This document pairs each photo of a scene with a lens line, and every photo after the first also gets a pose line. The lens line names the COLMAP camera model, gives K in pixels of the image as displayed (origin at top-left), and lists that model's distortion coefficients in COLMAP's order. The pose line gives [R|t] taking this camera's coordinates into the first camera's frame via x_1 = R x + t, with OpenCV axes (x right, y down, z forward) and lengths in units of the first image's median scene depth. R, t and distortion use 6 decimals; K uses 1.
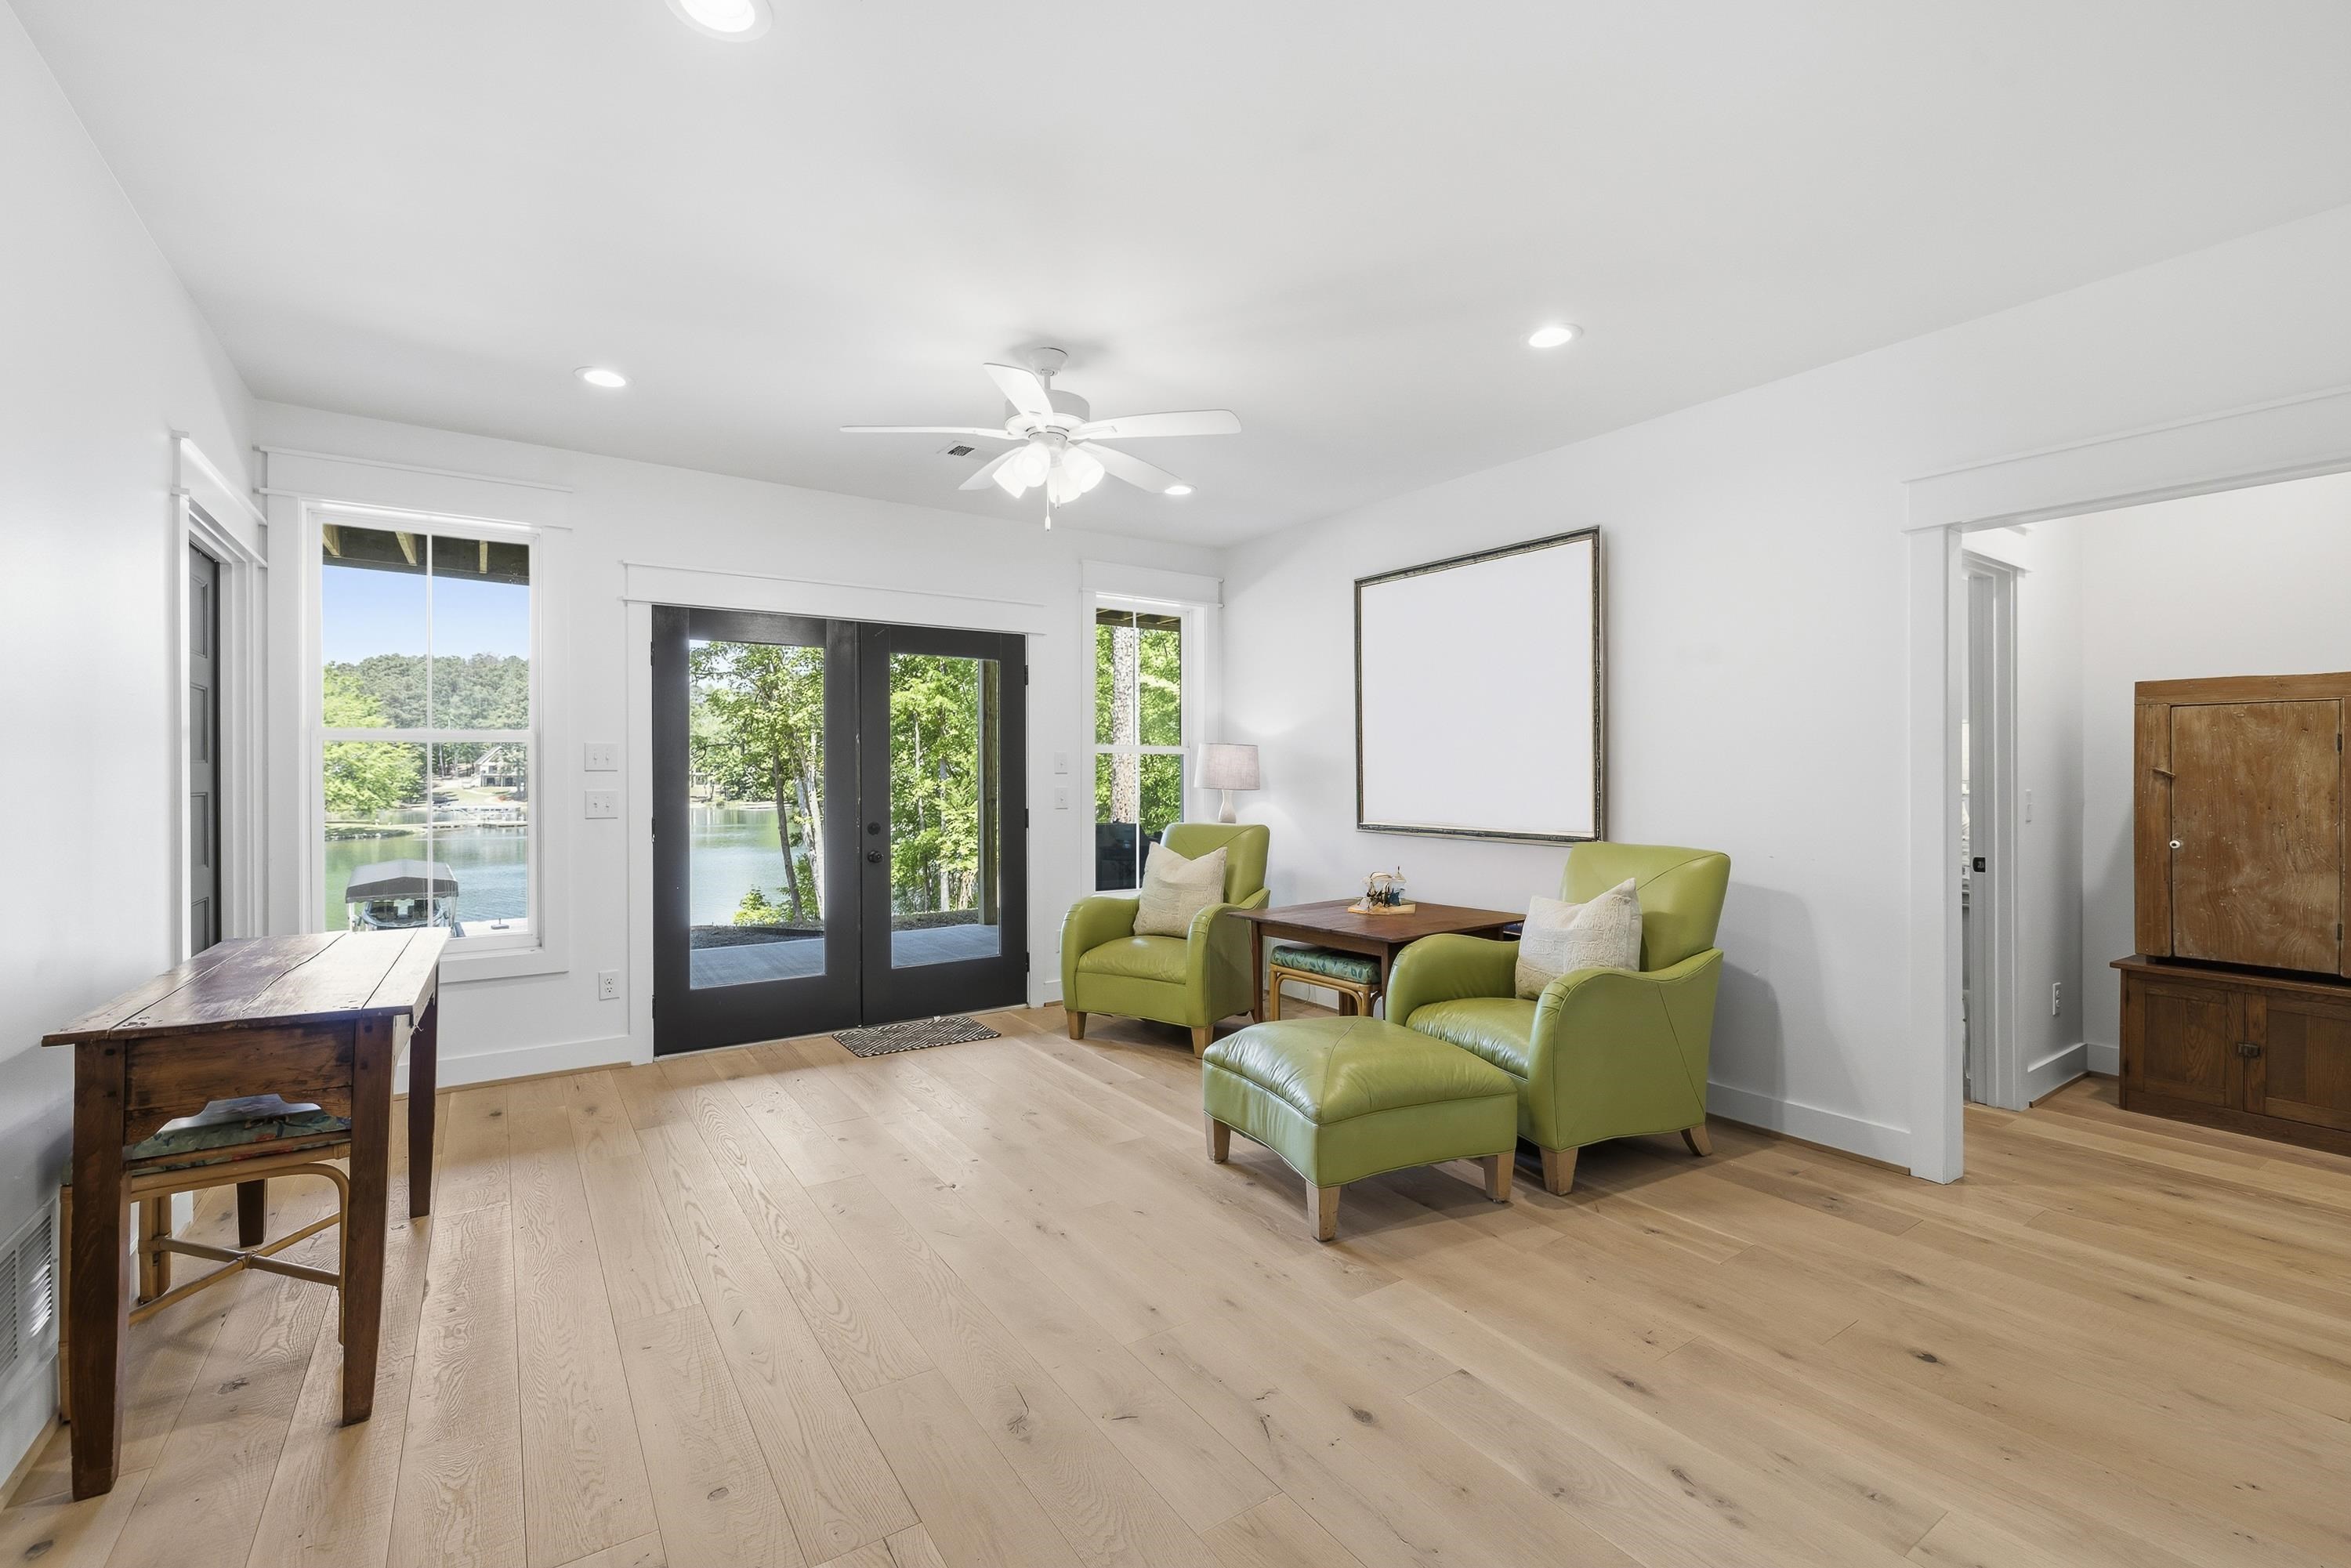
lens RADIAL K [[1002.6, 0, 1162.8], [0, 1002.6, 775.8], [0, 0, 1]] dist [0.000720, -0.000134]
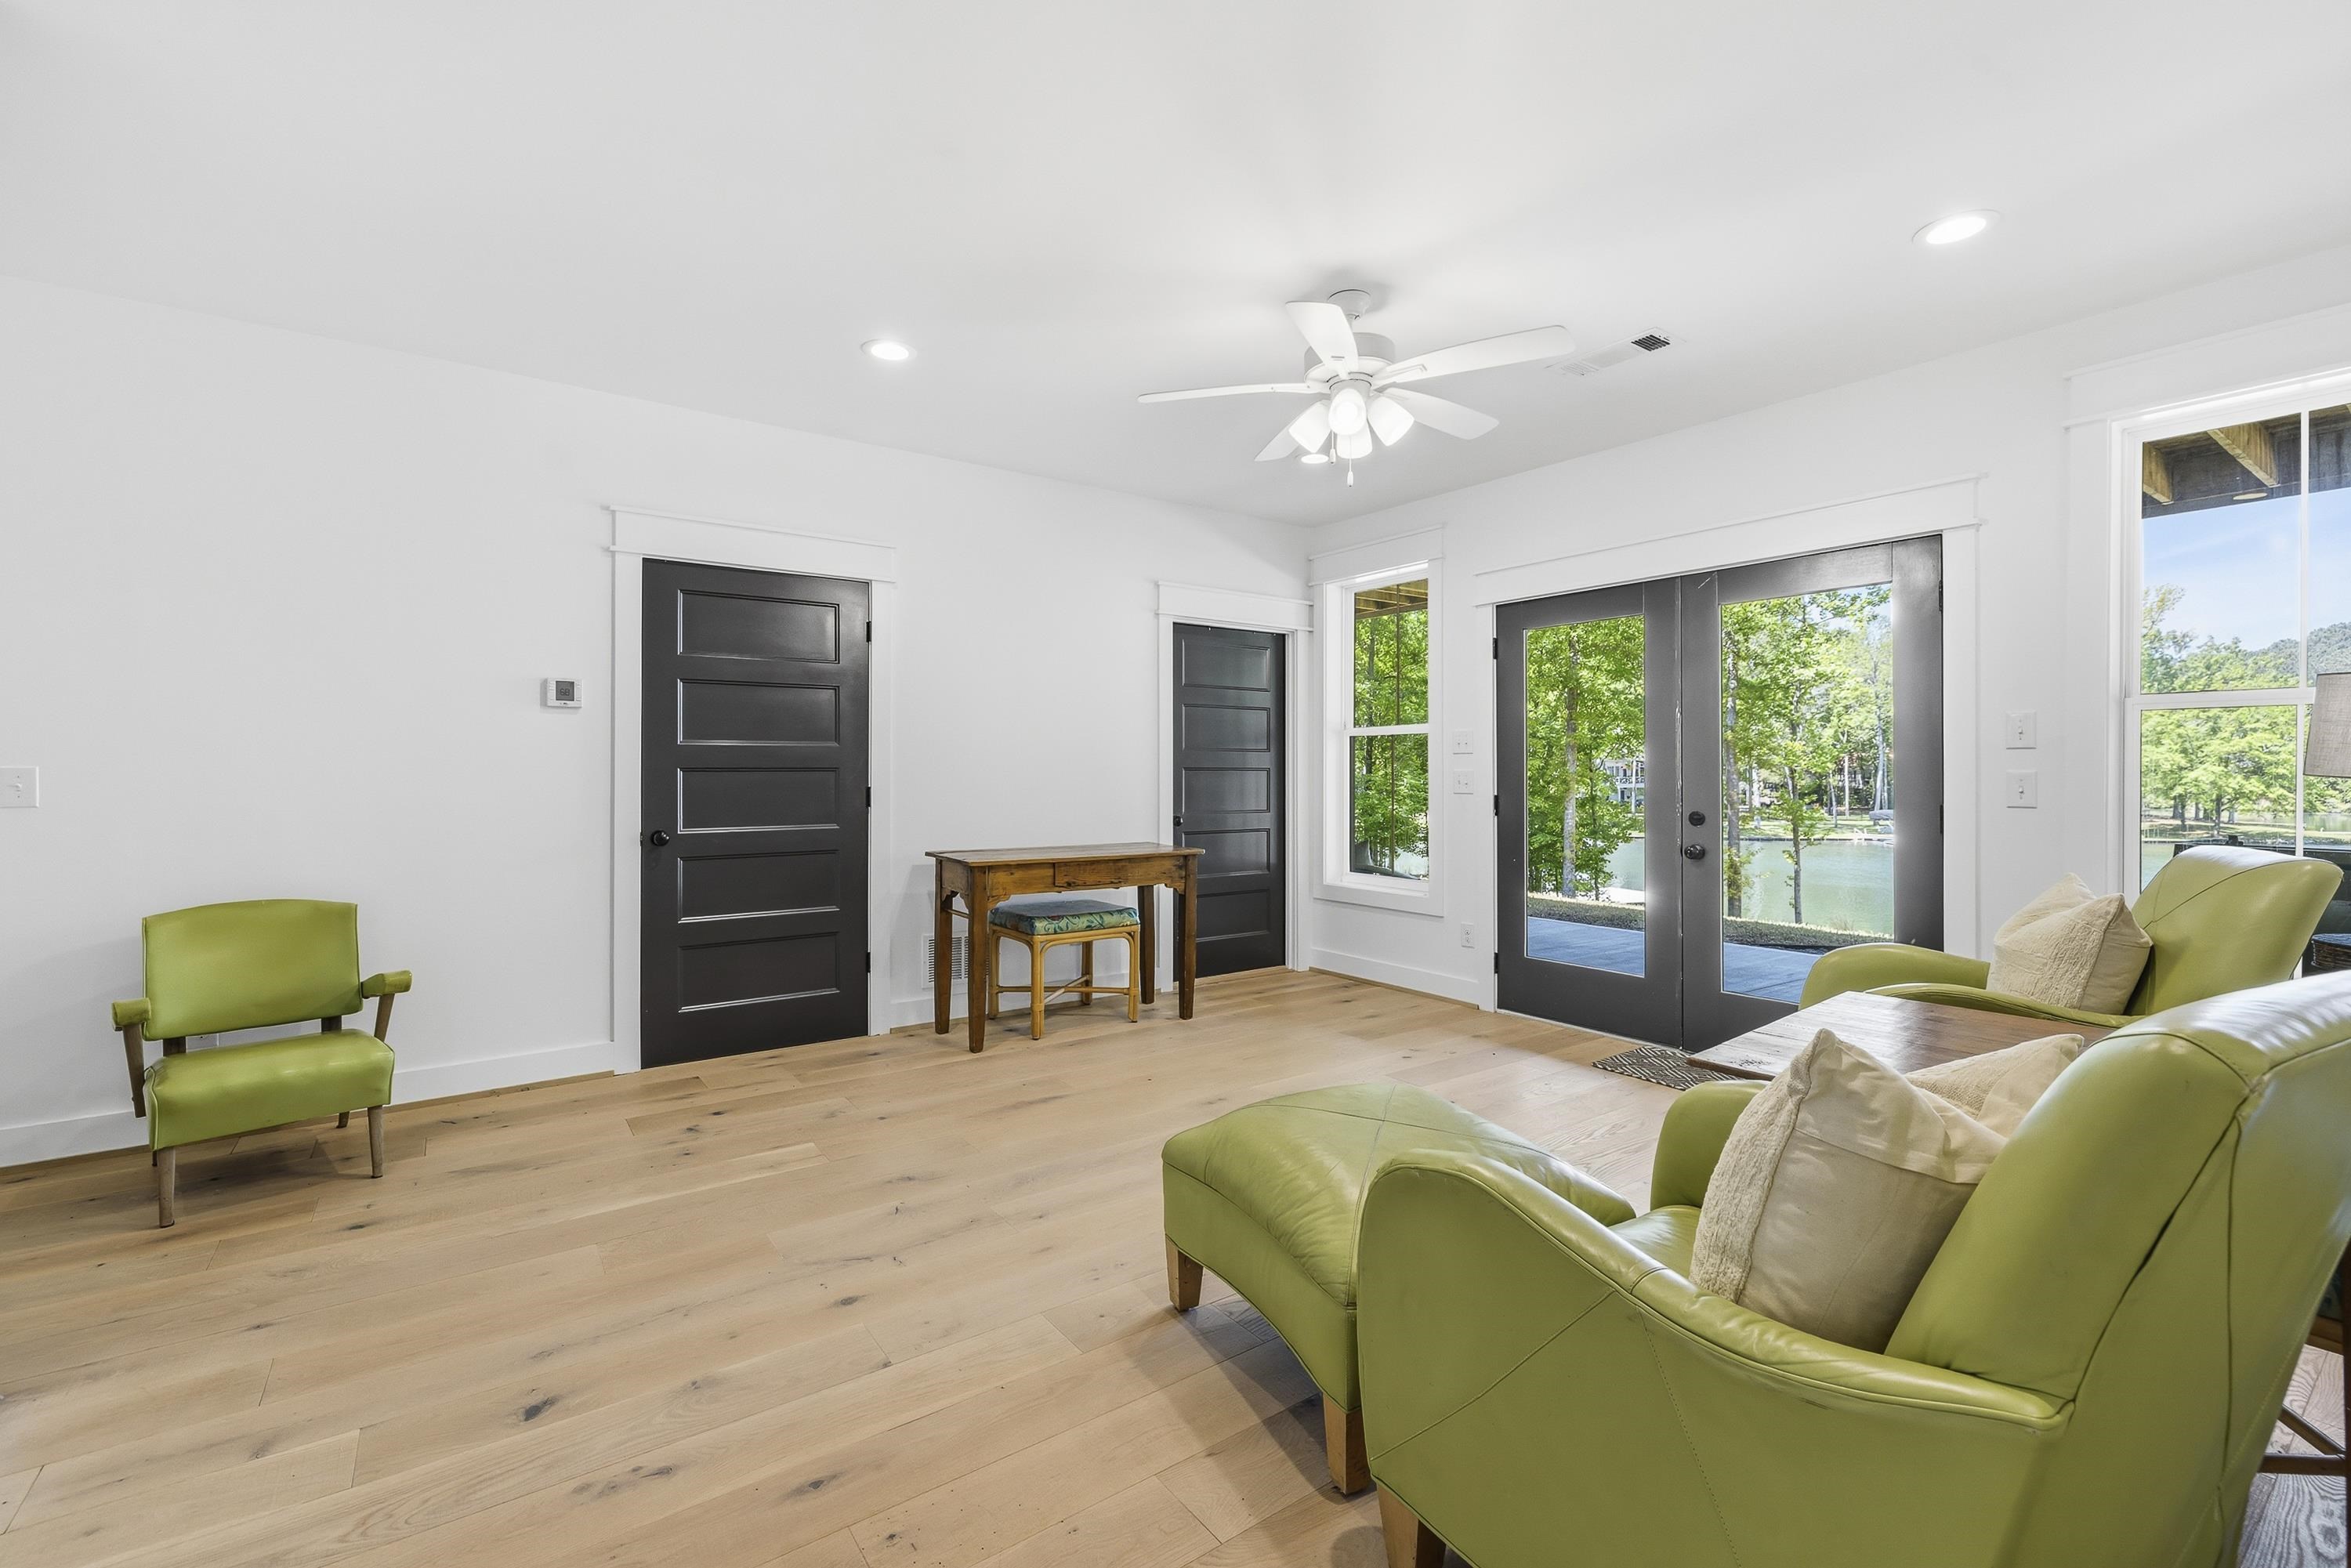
lens RADIAL K [[1014.1, 0, 1175.5], [0, 1014.1, 784.0], [0, 0, 1]] dist [0.000673, 0.000064]
pose [[0.022536, 0.013649, -0.999653, 0.825002], [-0.001710, 0.999906, 0.013614, 0.018638], [0.999745, 0.001402, 0.022557, 0.817217]]
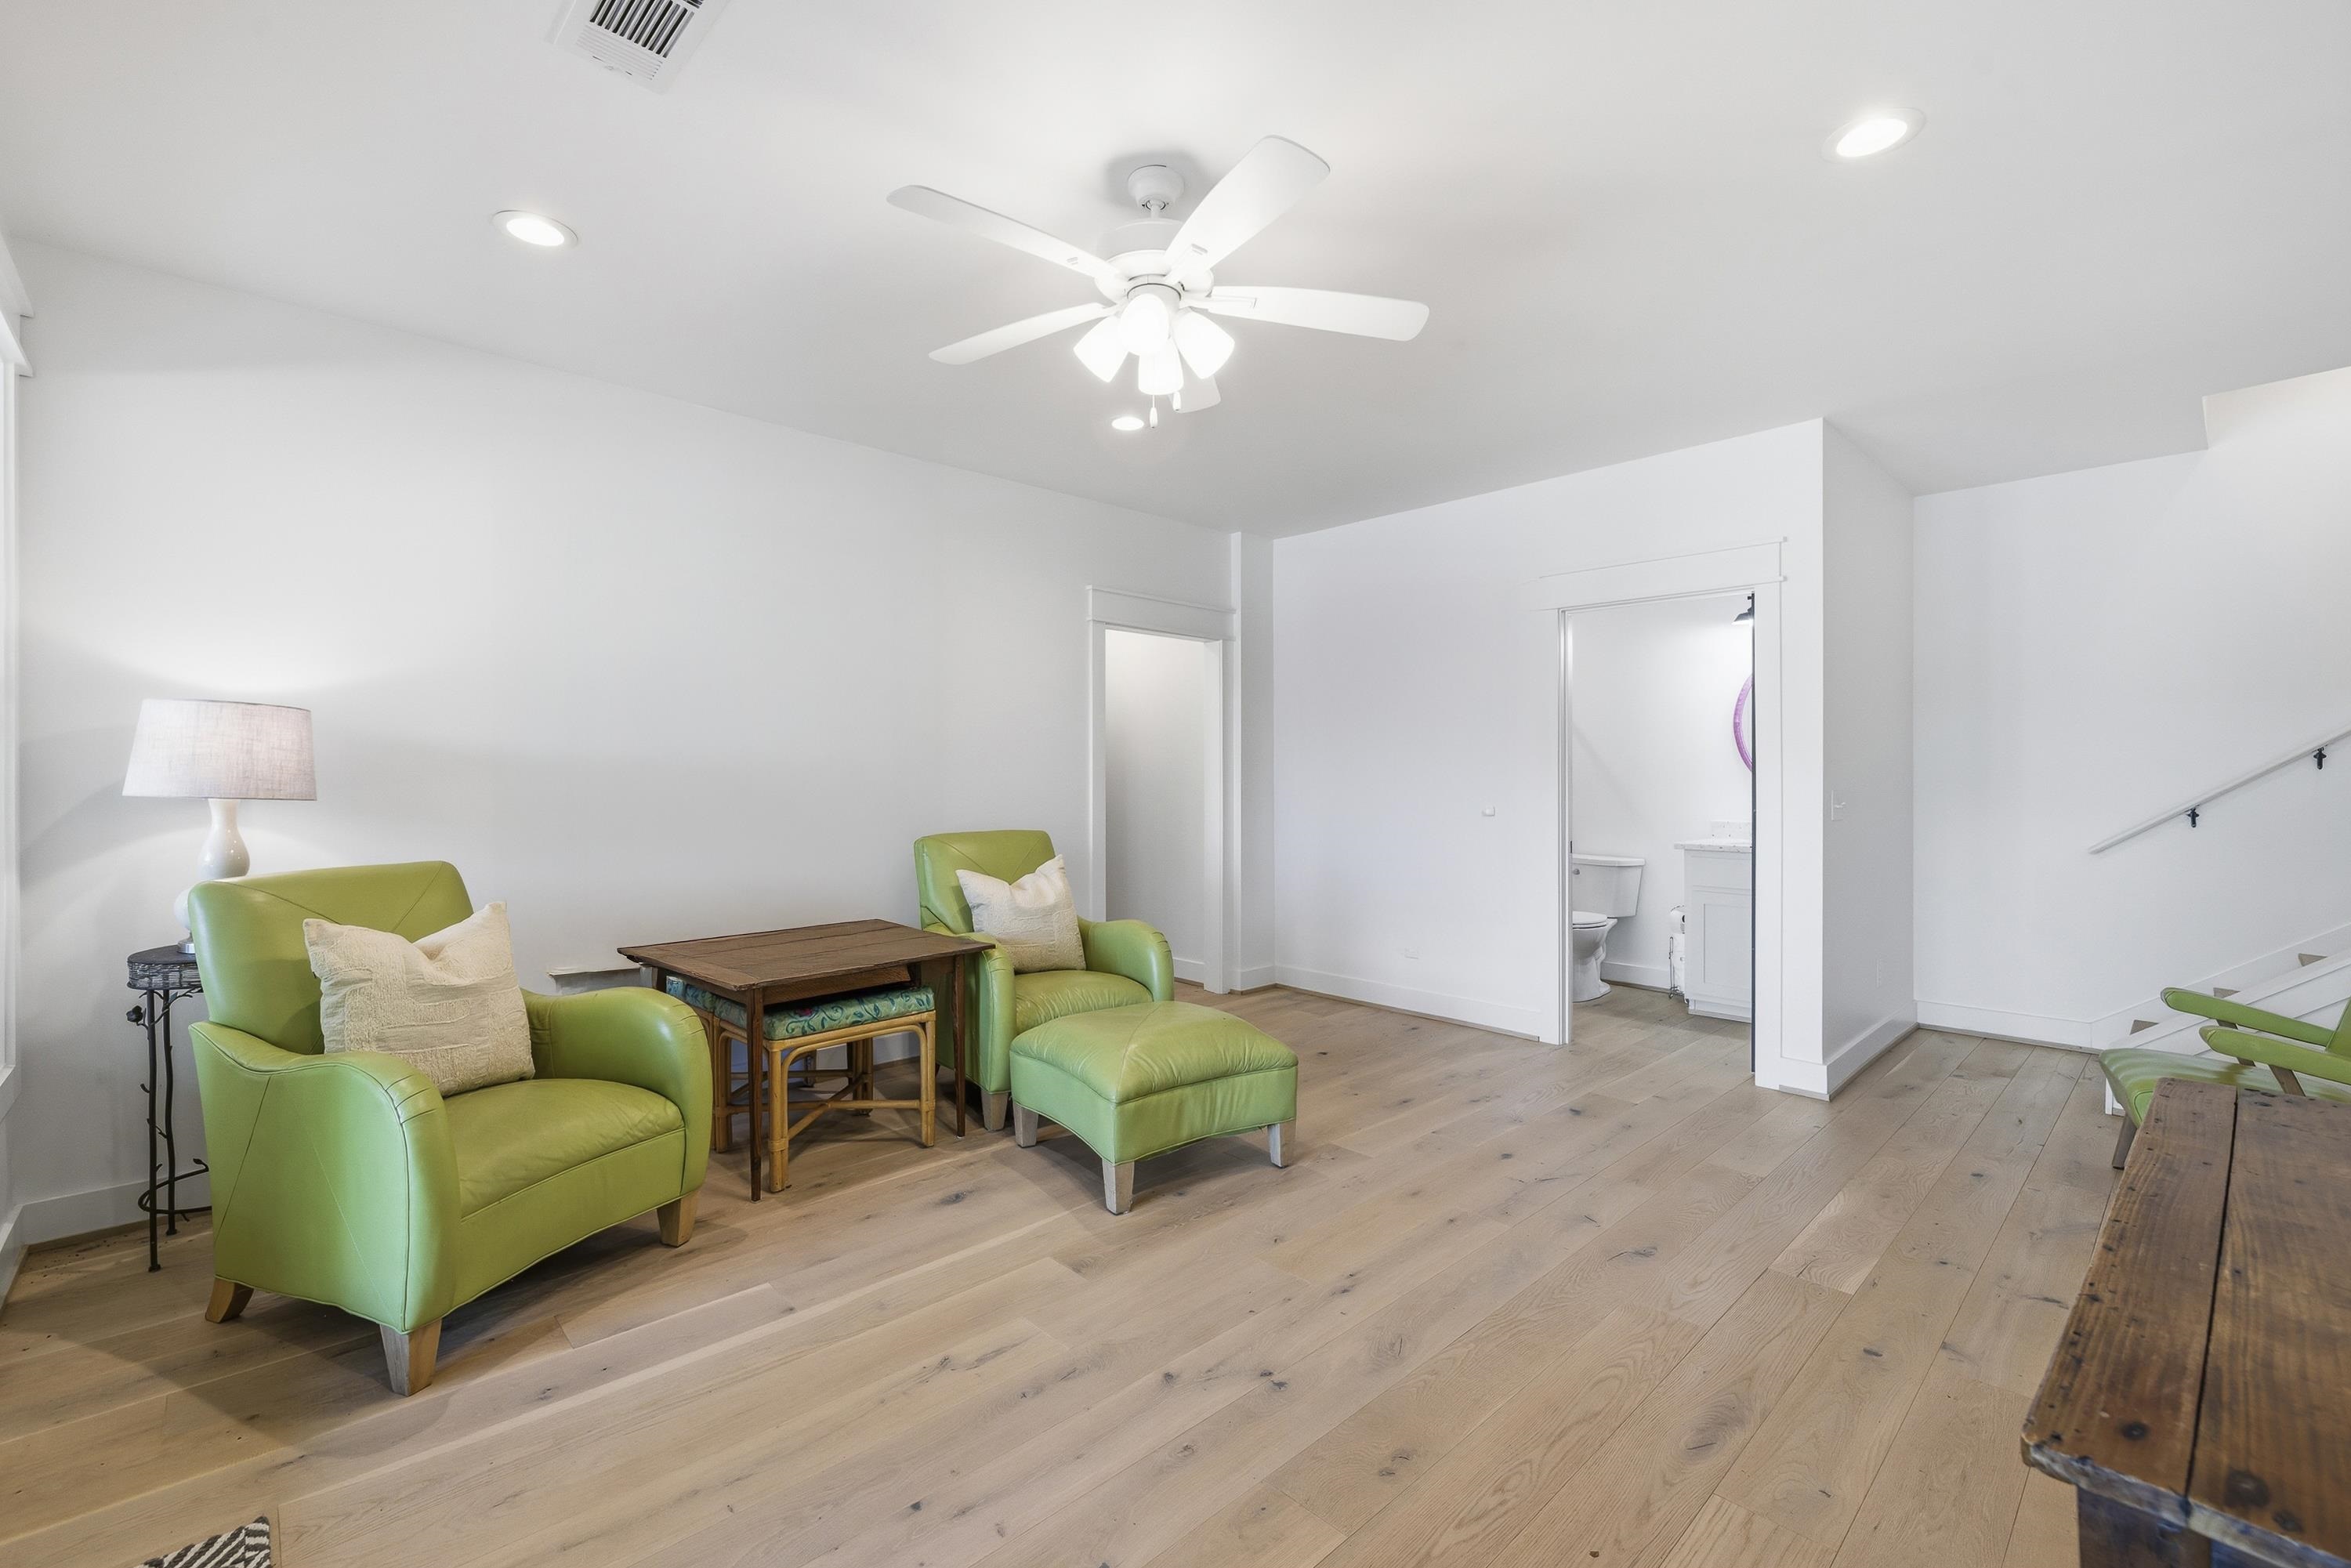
lens RADIAL K [[973.3, 0, 1180.1], [0, 973.3, 776.3], [0, 0, 1]] dist [-0.000668, -0.000069]
pose [[-0.159139, -0.004492, 0.987246, -0.798839], [-0.001733, 0.999989, 0.004271, -0.001788], [-0.987255, -0.001031, -0.159145, 1.090423]]
